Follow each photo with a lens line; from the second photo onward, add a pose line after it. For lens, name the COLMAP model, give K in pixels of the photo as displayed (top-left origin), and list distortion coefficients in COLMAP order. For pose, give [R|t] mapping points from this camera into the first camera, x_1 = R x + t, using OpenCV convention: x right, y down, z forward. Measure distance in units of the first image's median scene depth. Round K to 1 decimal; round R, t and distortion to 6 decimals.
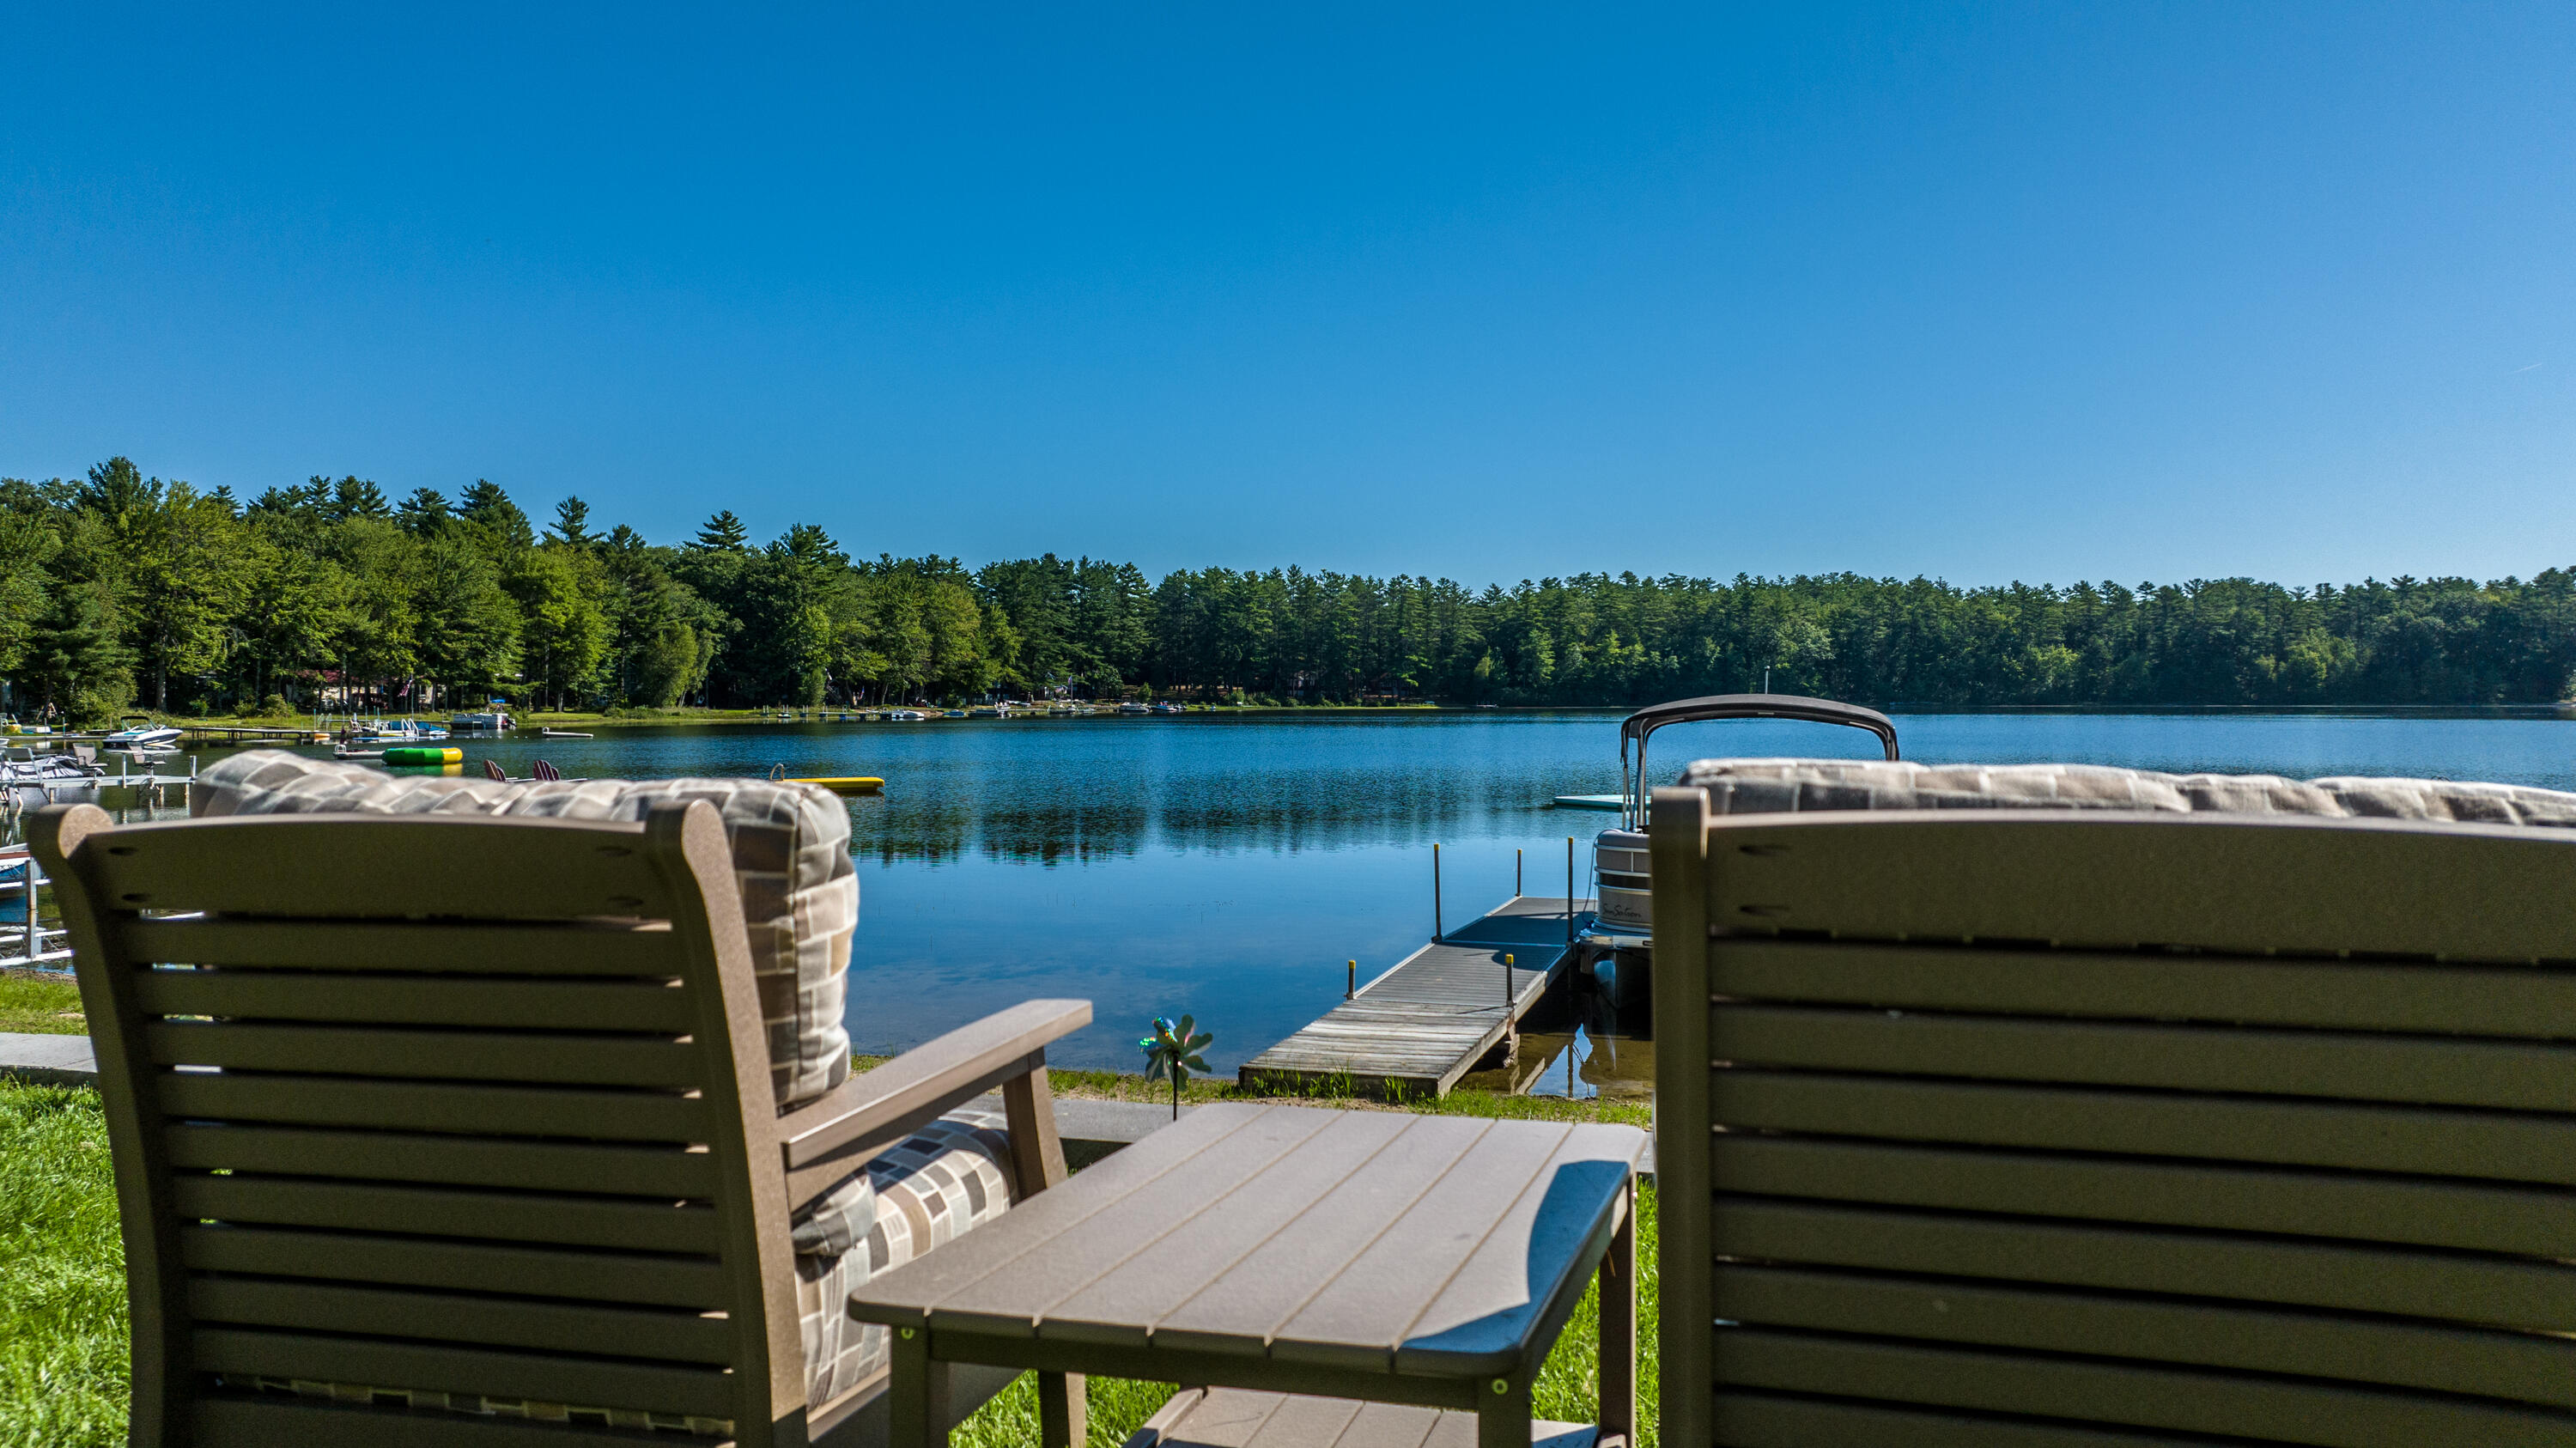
lens RADIAL K [[1811.6, 0, 1288.9], [0, 1811.6, 716.0], [0, 0, 1]] dist [-0.030610, 0.026983]
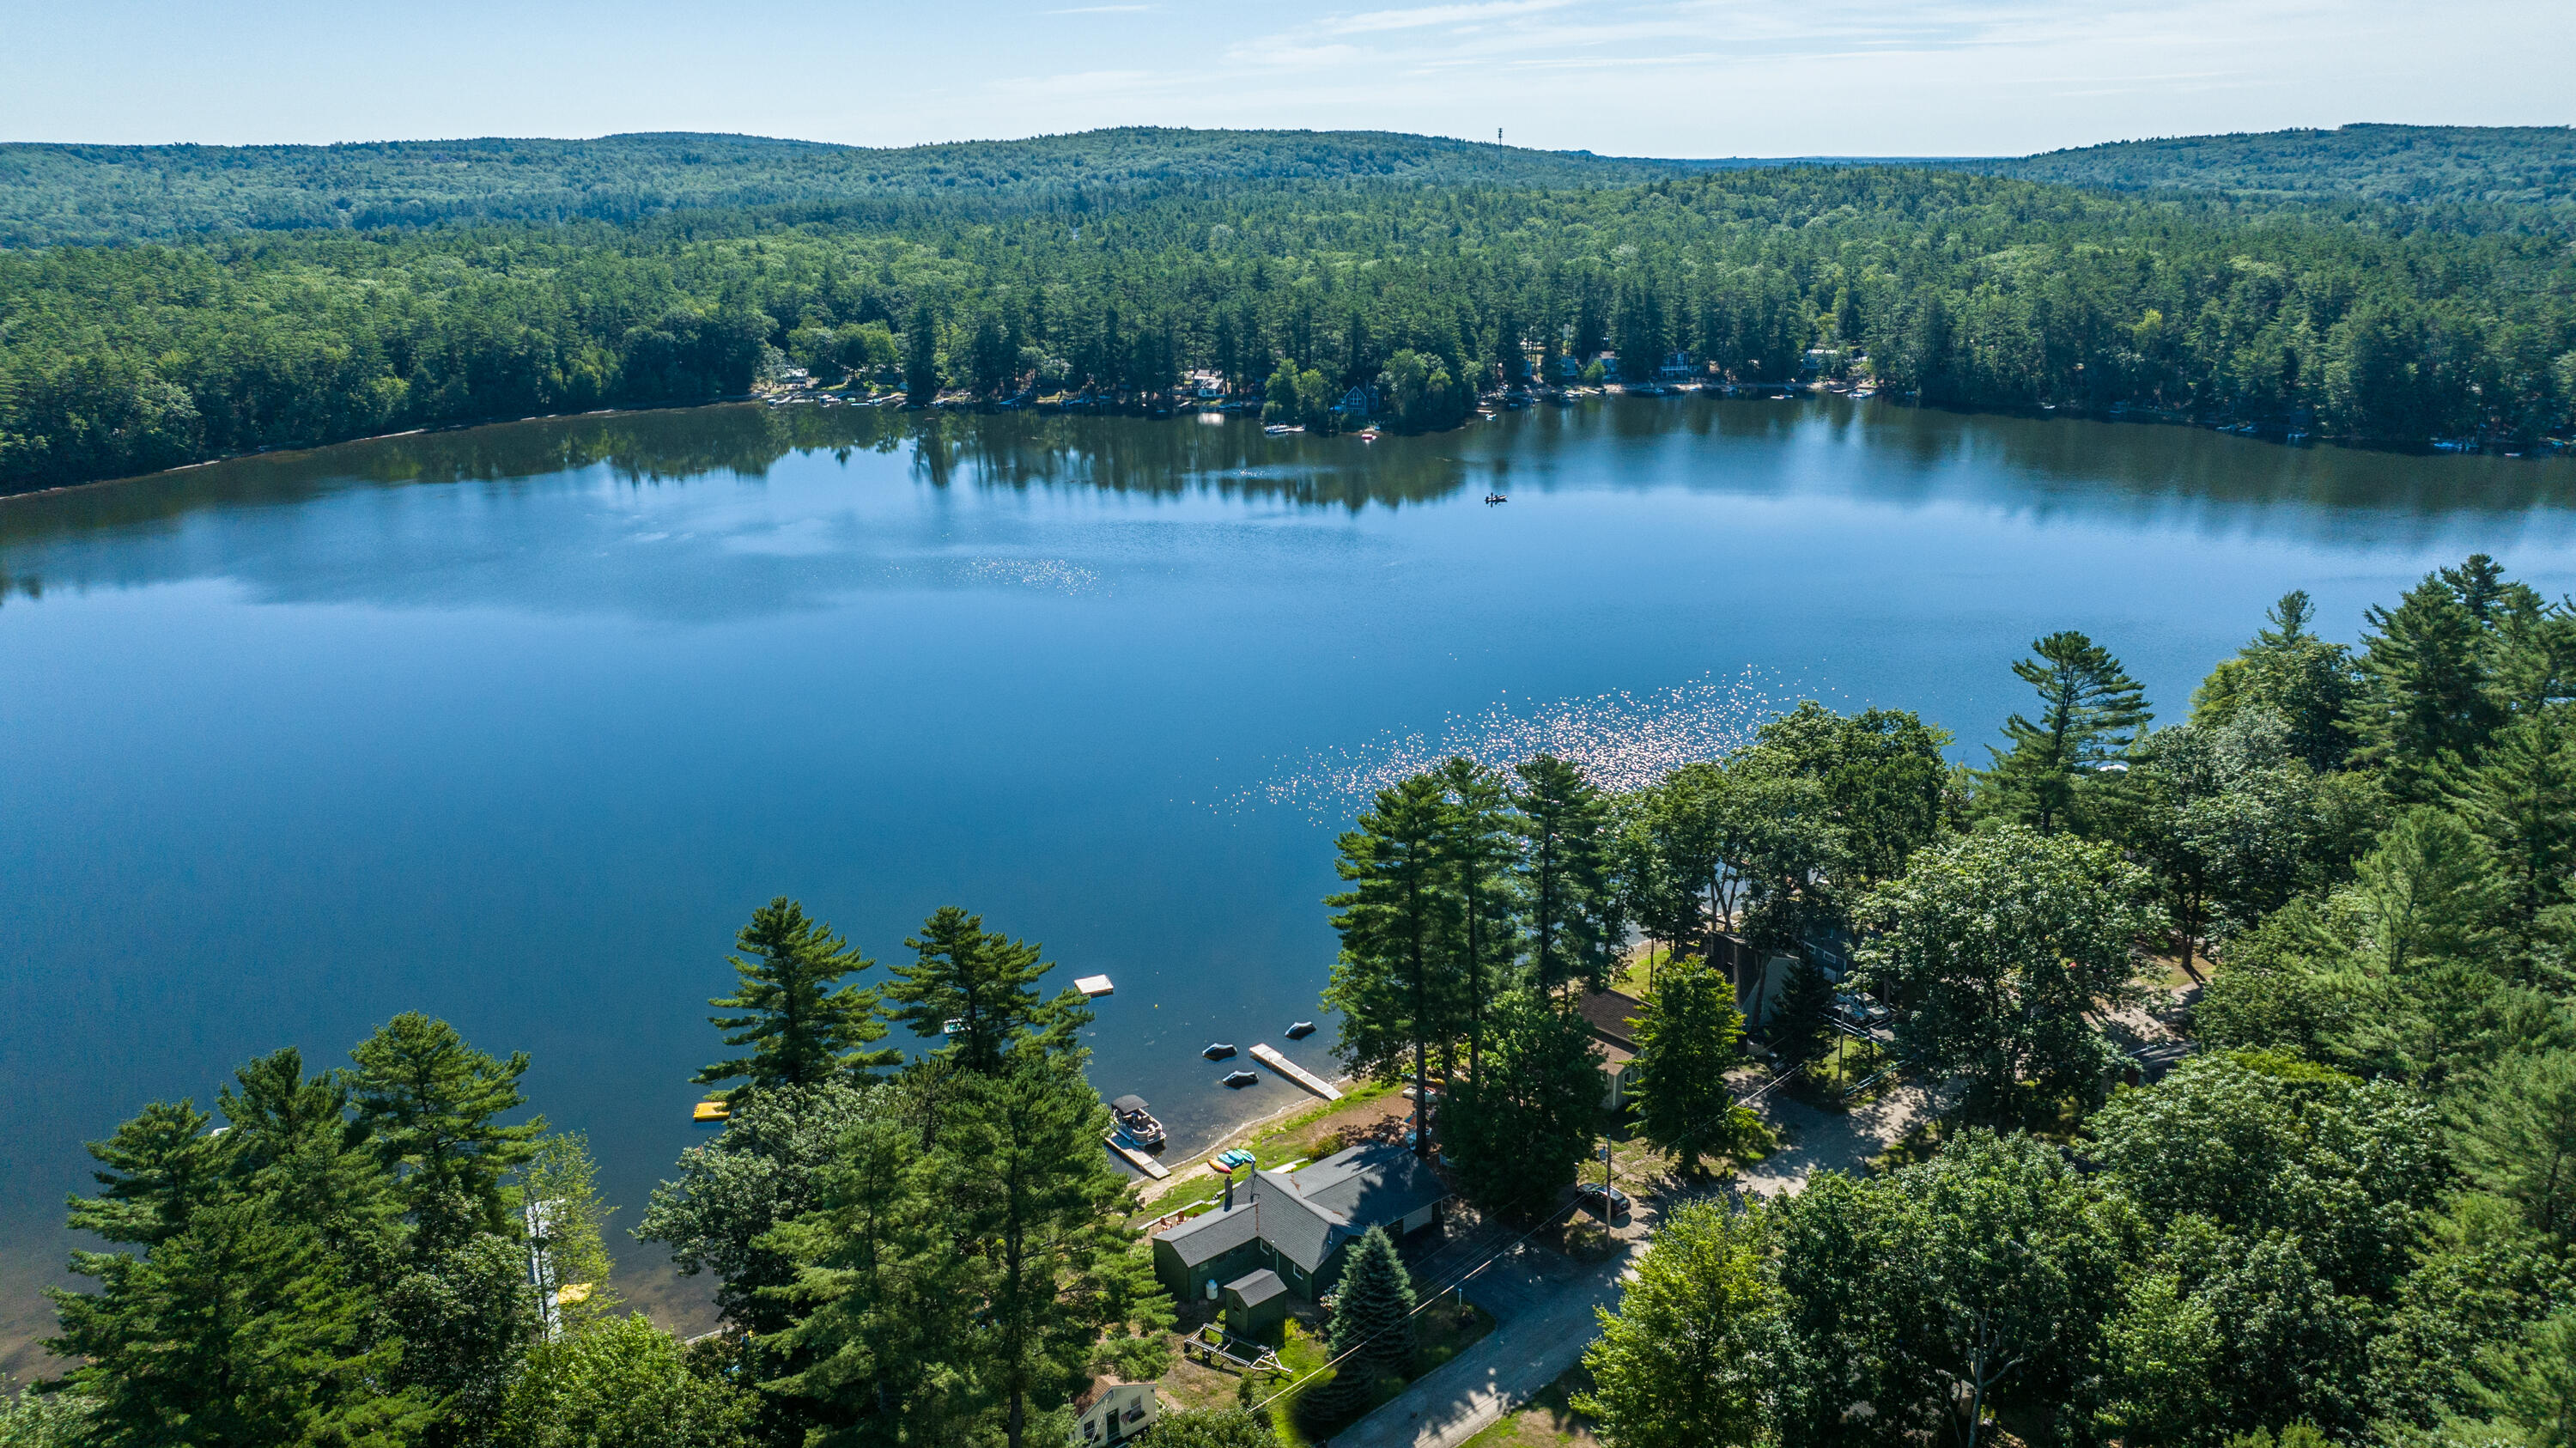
lens RADIAL K [[1811.6, 0, 1288.2], [0, 1811.6, 724.5], [0, 0, 1]] dist [-0.030610, 0.026983]
pose [[0.573502, -0.254951, 0.778521, -0.291789], [0.020792, 0.954563, 0.297284, -0.224499], [-0.818940, -0.154306, 0.552744, -0.221115]]
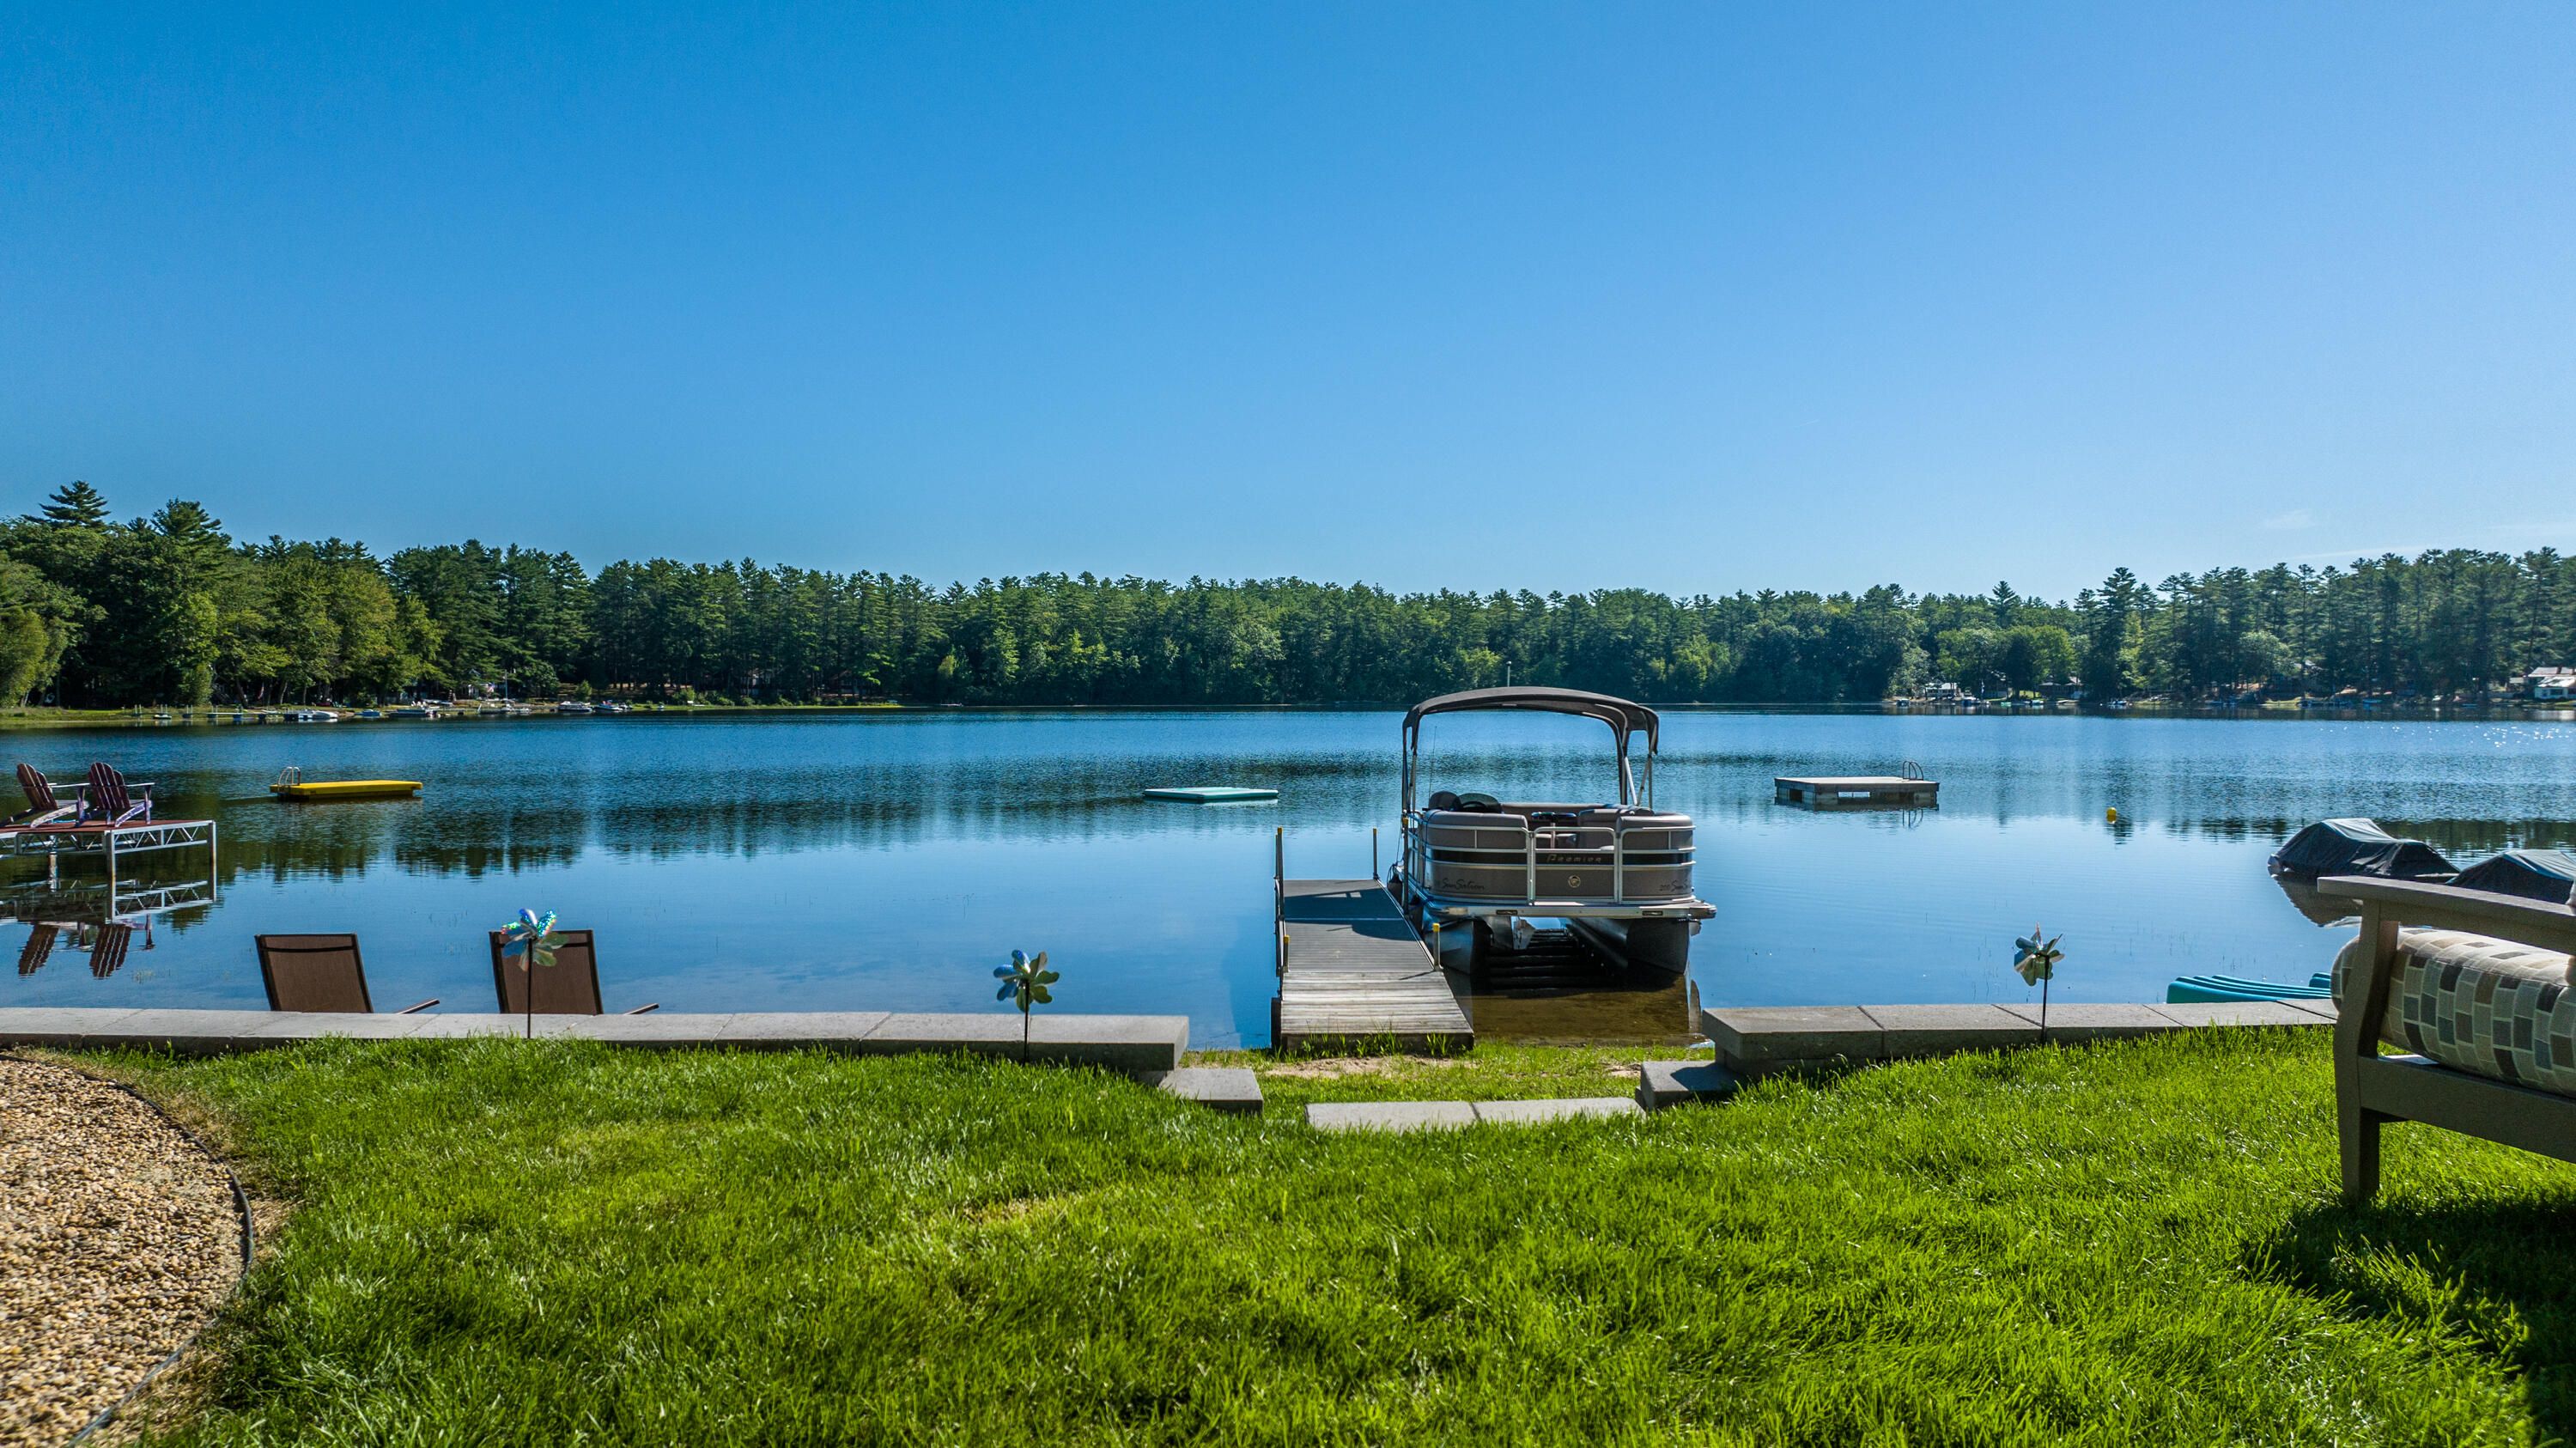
lens RADIAL K [[1811.6, 0, 1291.0], [0, 1811.6, 718.0], [0, 0, 1]] dist [-0.030610, 0.026983]
pose [[0.953974, -0.003264, 0.299873, -0.012990], [0.002787, 0.999994, 0.002020, 0.000229], [-0.299878, -0.001091, 0.953977, -0.000678]]
